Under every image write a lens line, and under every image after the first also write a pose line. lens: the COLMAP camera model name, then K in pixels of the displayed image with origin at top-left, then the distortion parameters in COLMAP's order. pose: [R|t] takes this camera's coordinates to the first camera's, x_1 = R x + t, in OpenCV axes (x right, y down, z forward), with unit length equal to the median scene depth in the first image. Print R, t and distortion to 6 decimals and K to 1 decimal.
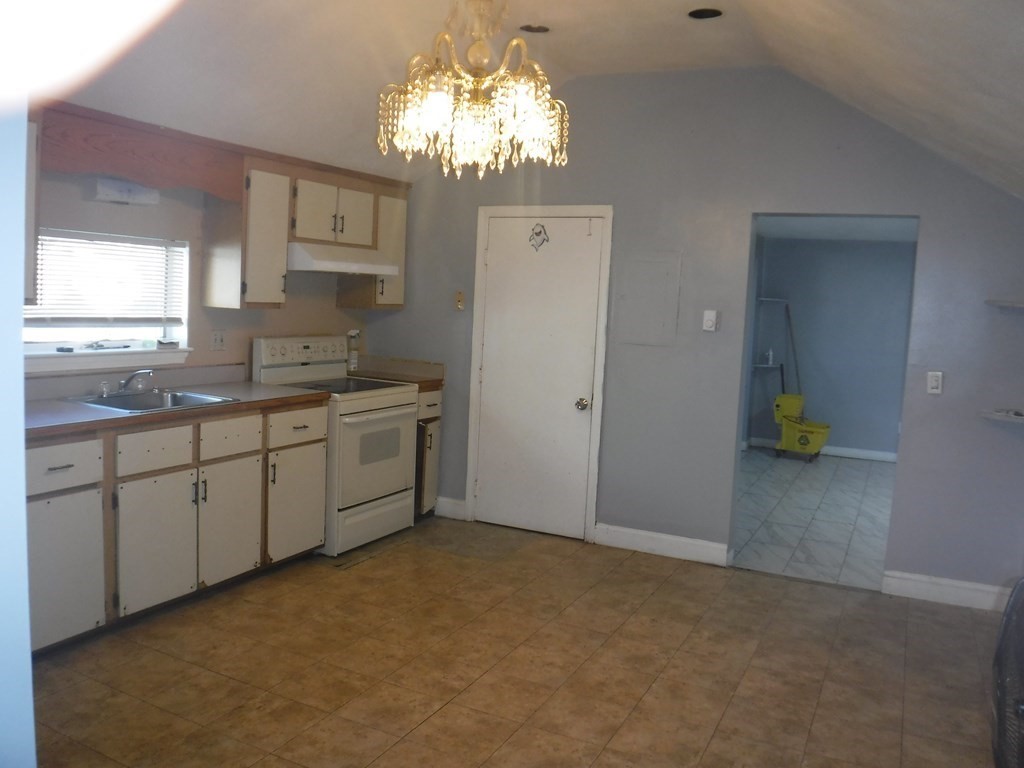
lens RADIAL K [[824.4, 0, 518.9], [0, 824.4, 381.4], [0, 0, 1]] dist [-0.096684, 0.001739]
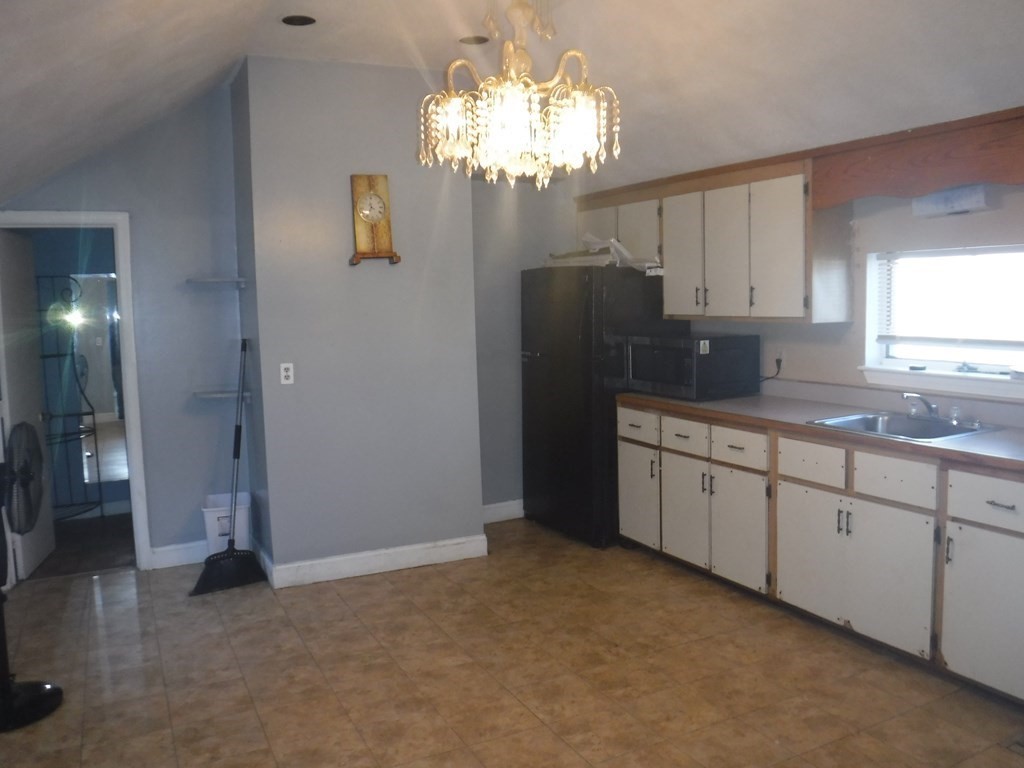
lens RADIAL K [[824.4, 0, 518.9], [0, 824.4, 381.4], [0, 0, 1]] dist [-0.096684, 0.001739]
pose [[-0.599880, 0.043925, -0.798883, 0.610204], [-0.085910, 0.989183, 0.118897, -0.110210], [0.795464, 0.139956, -0.589618, 1.316624]]
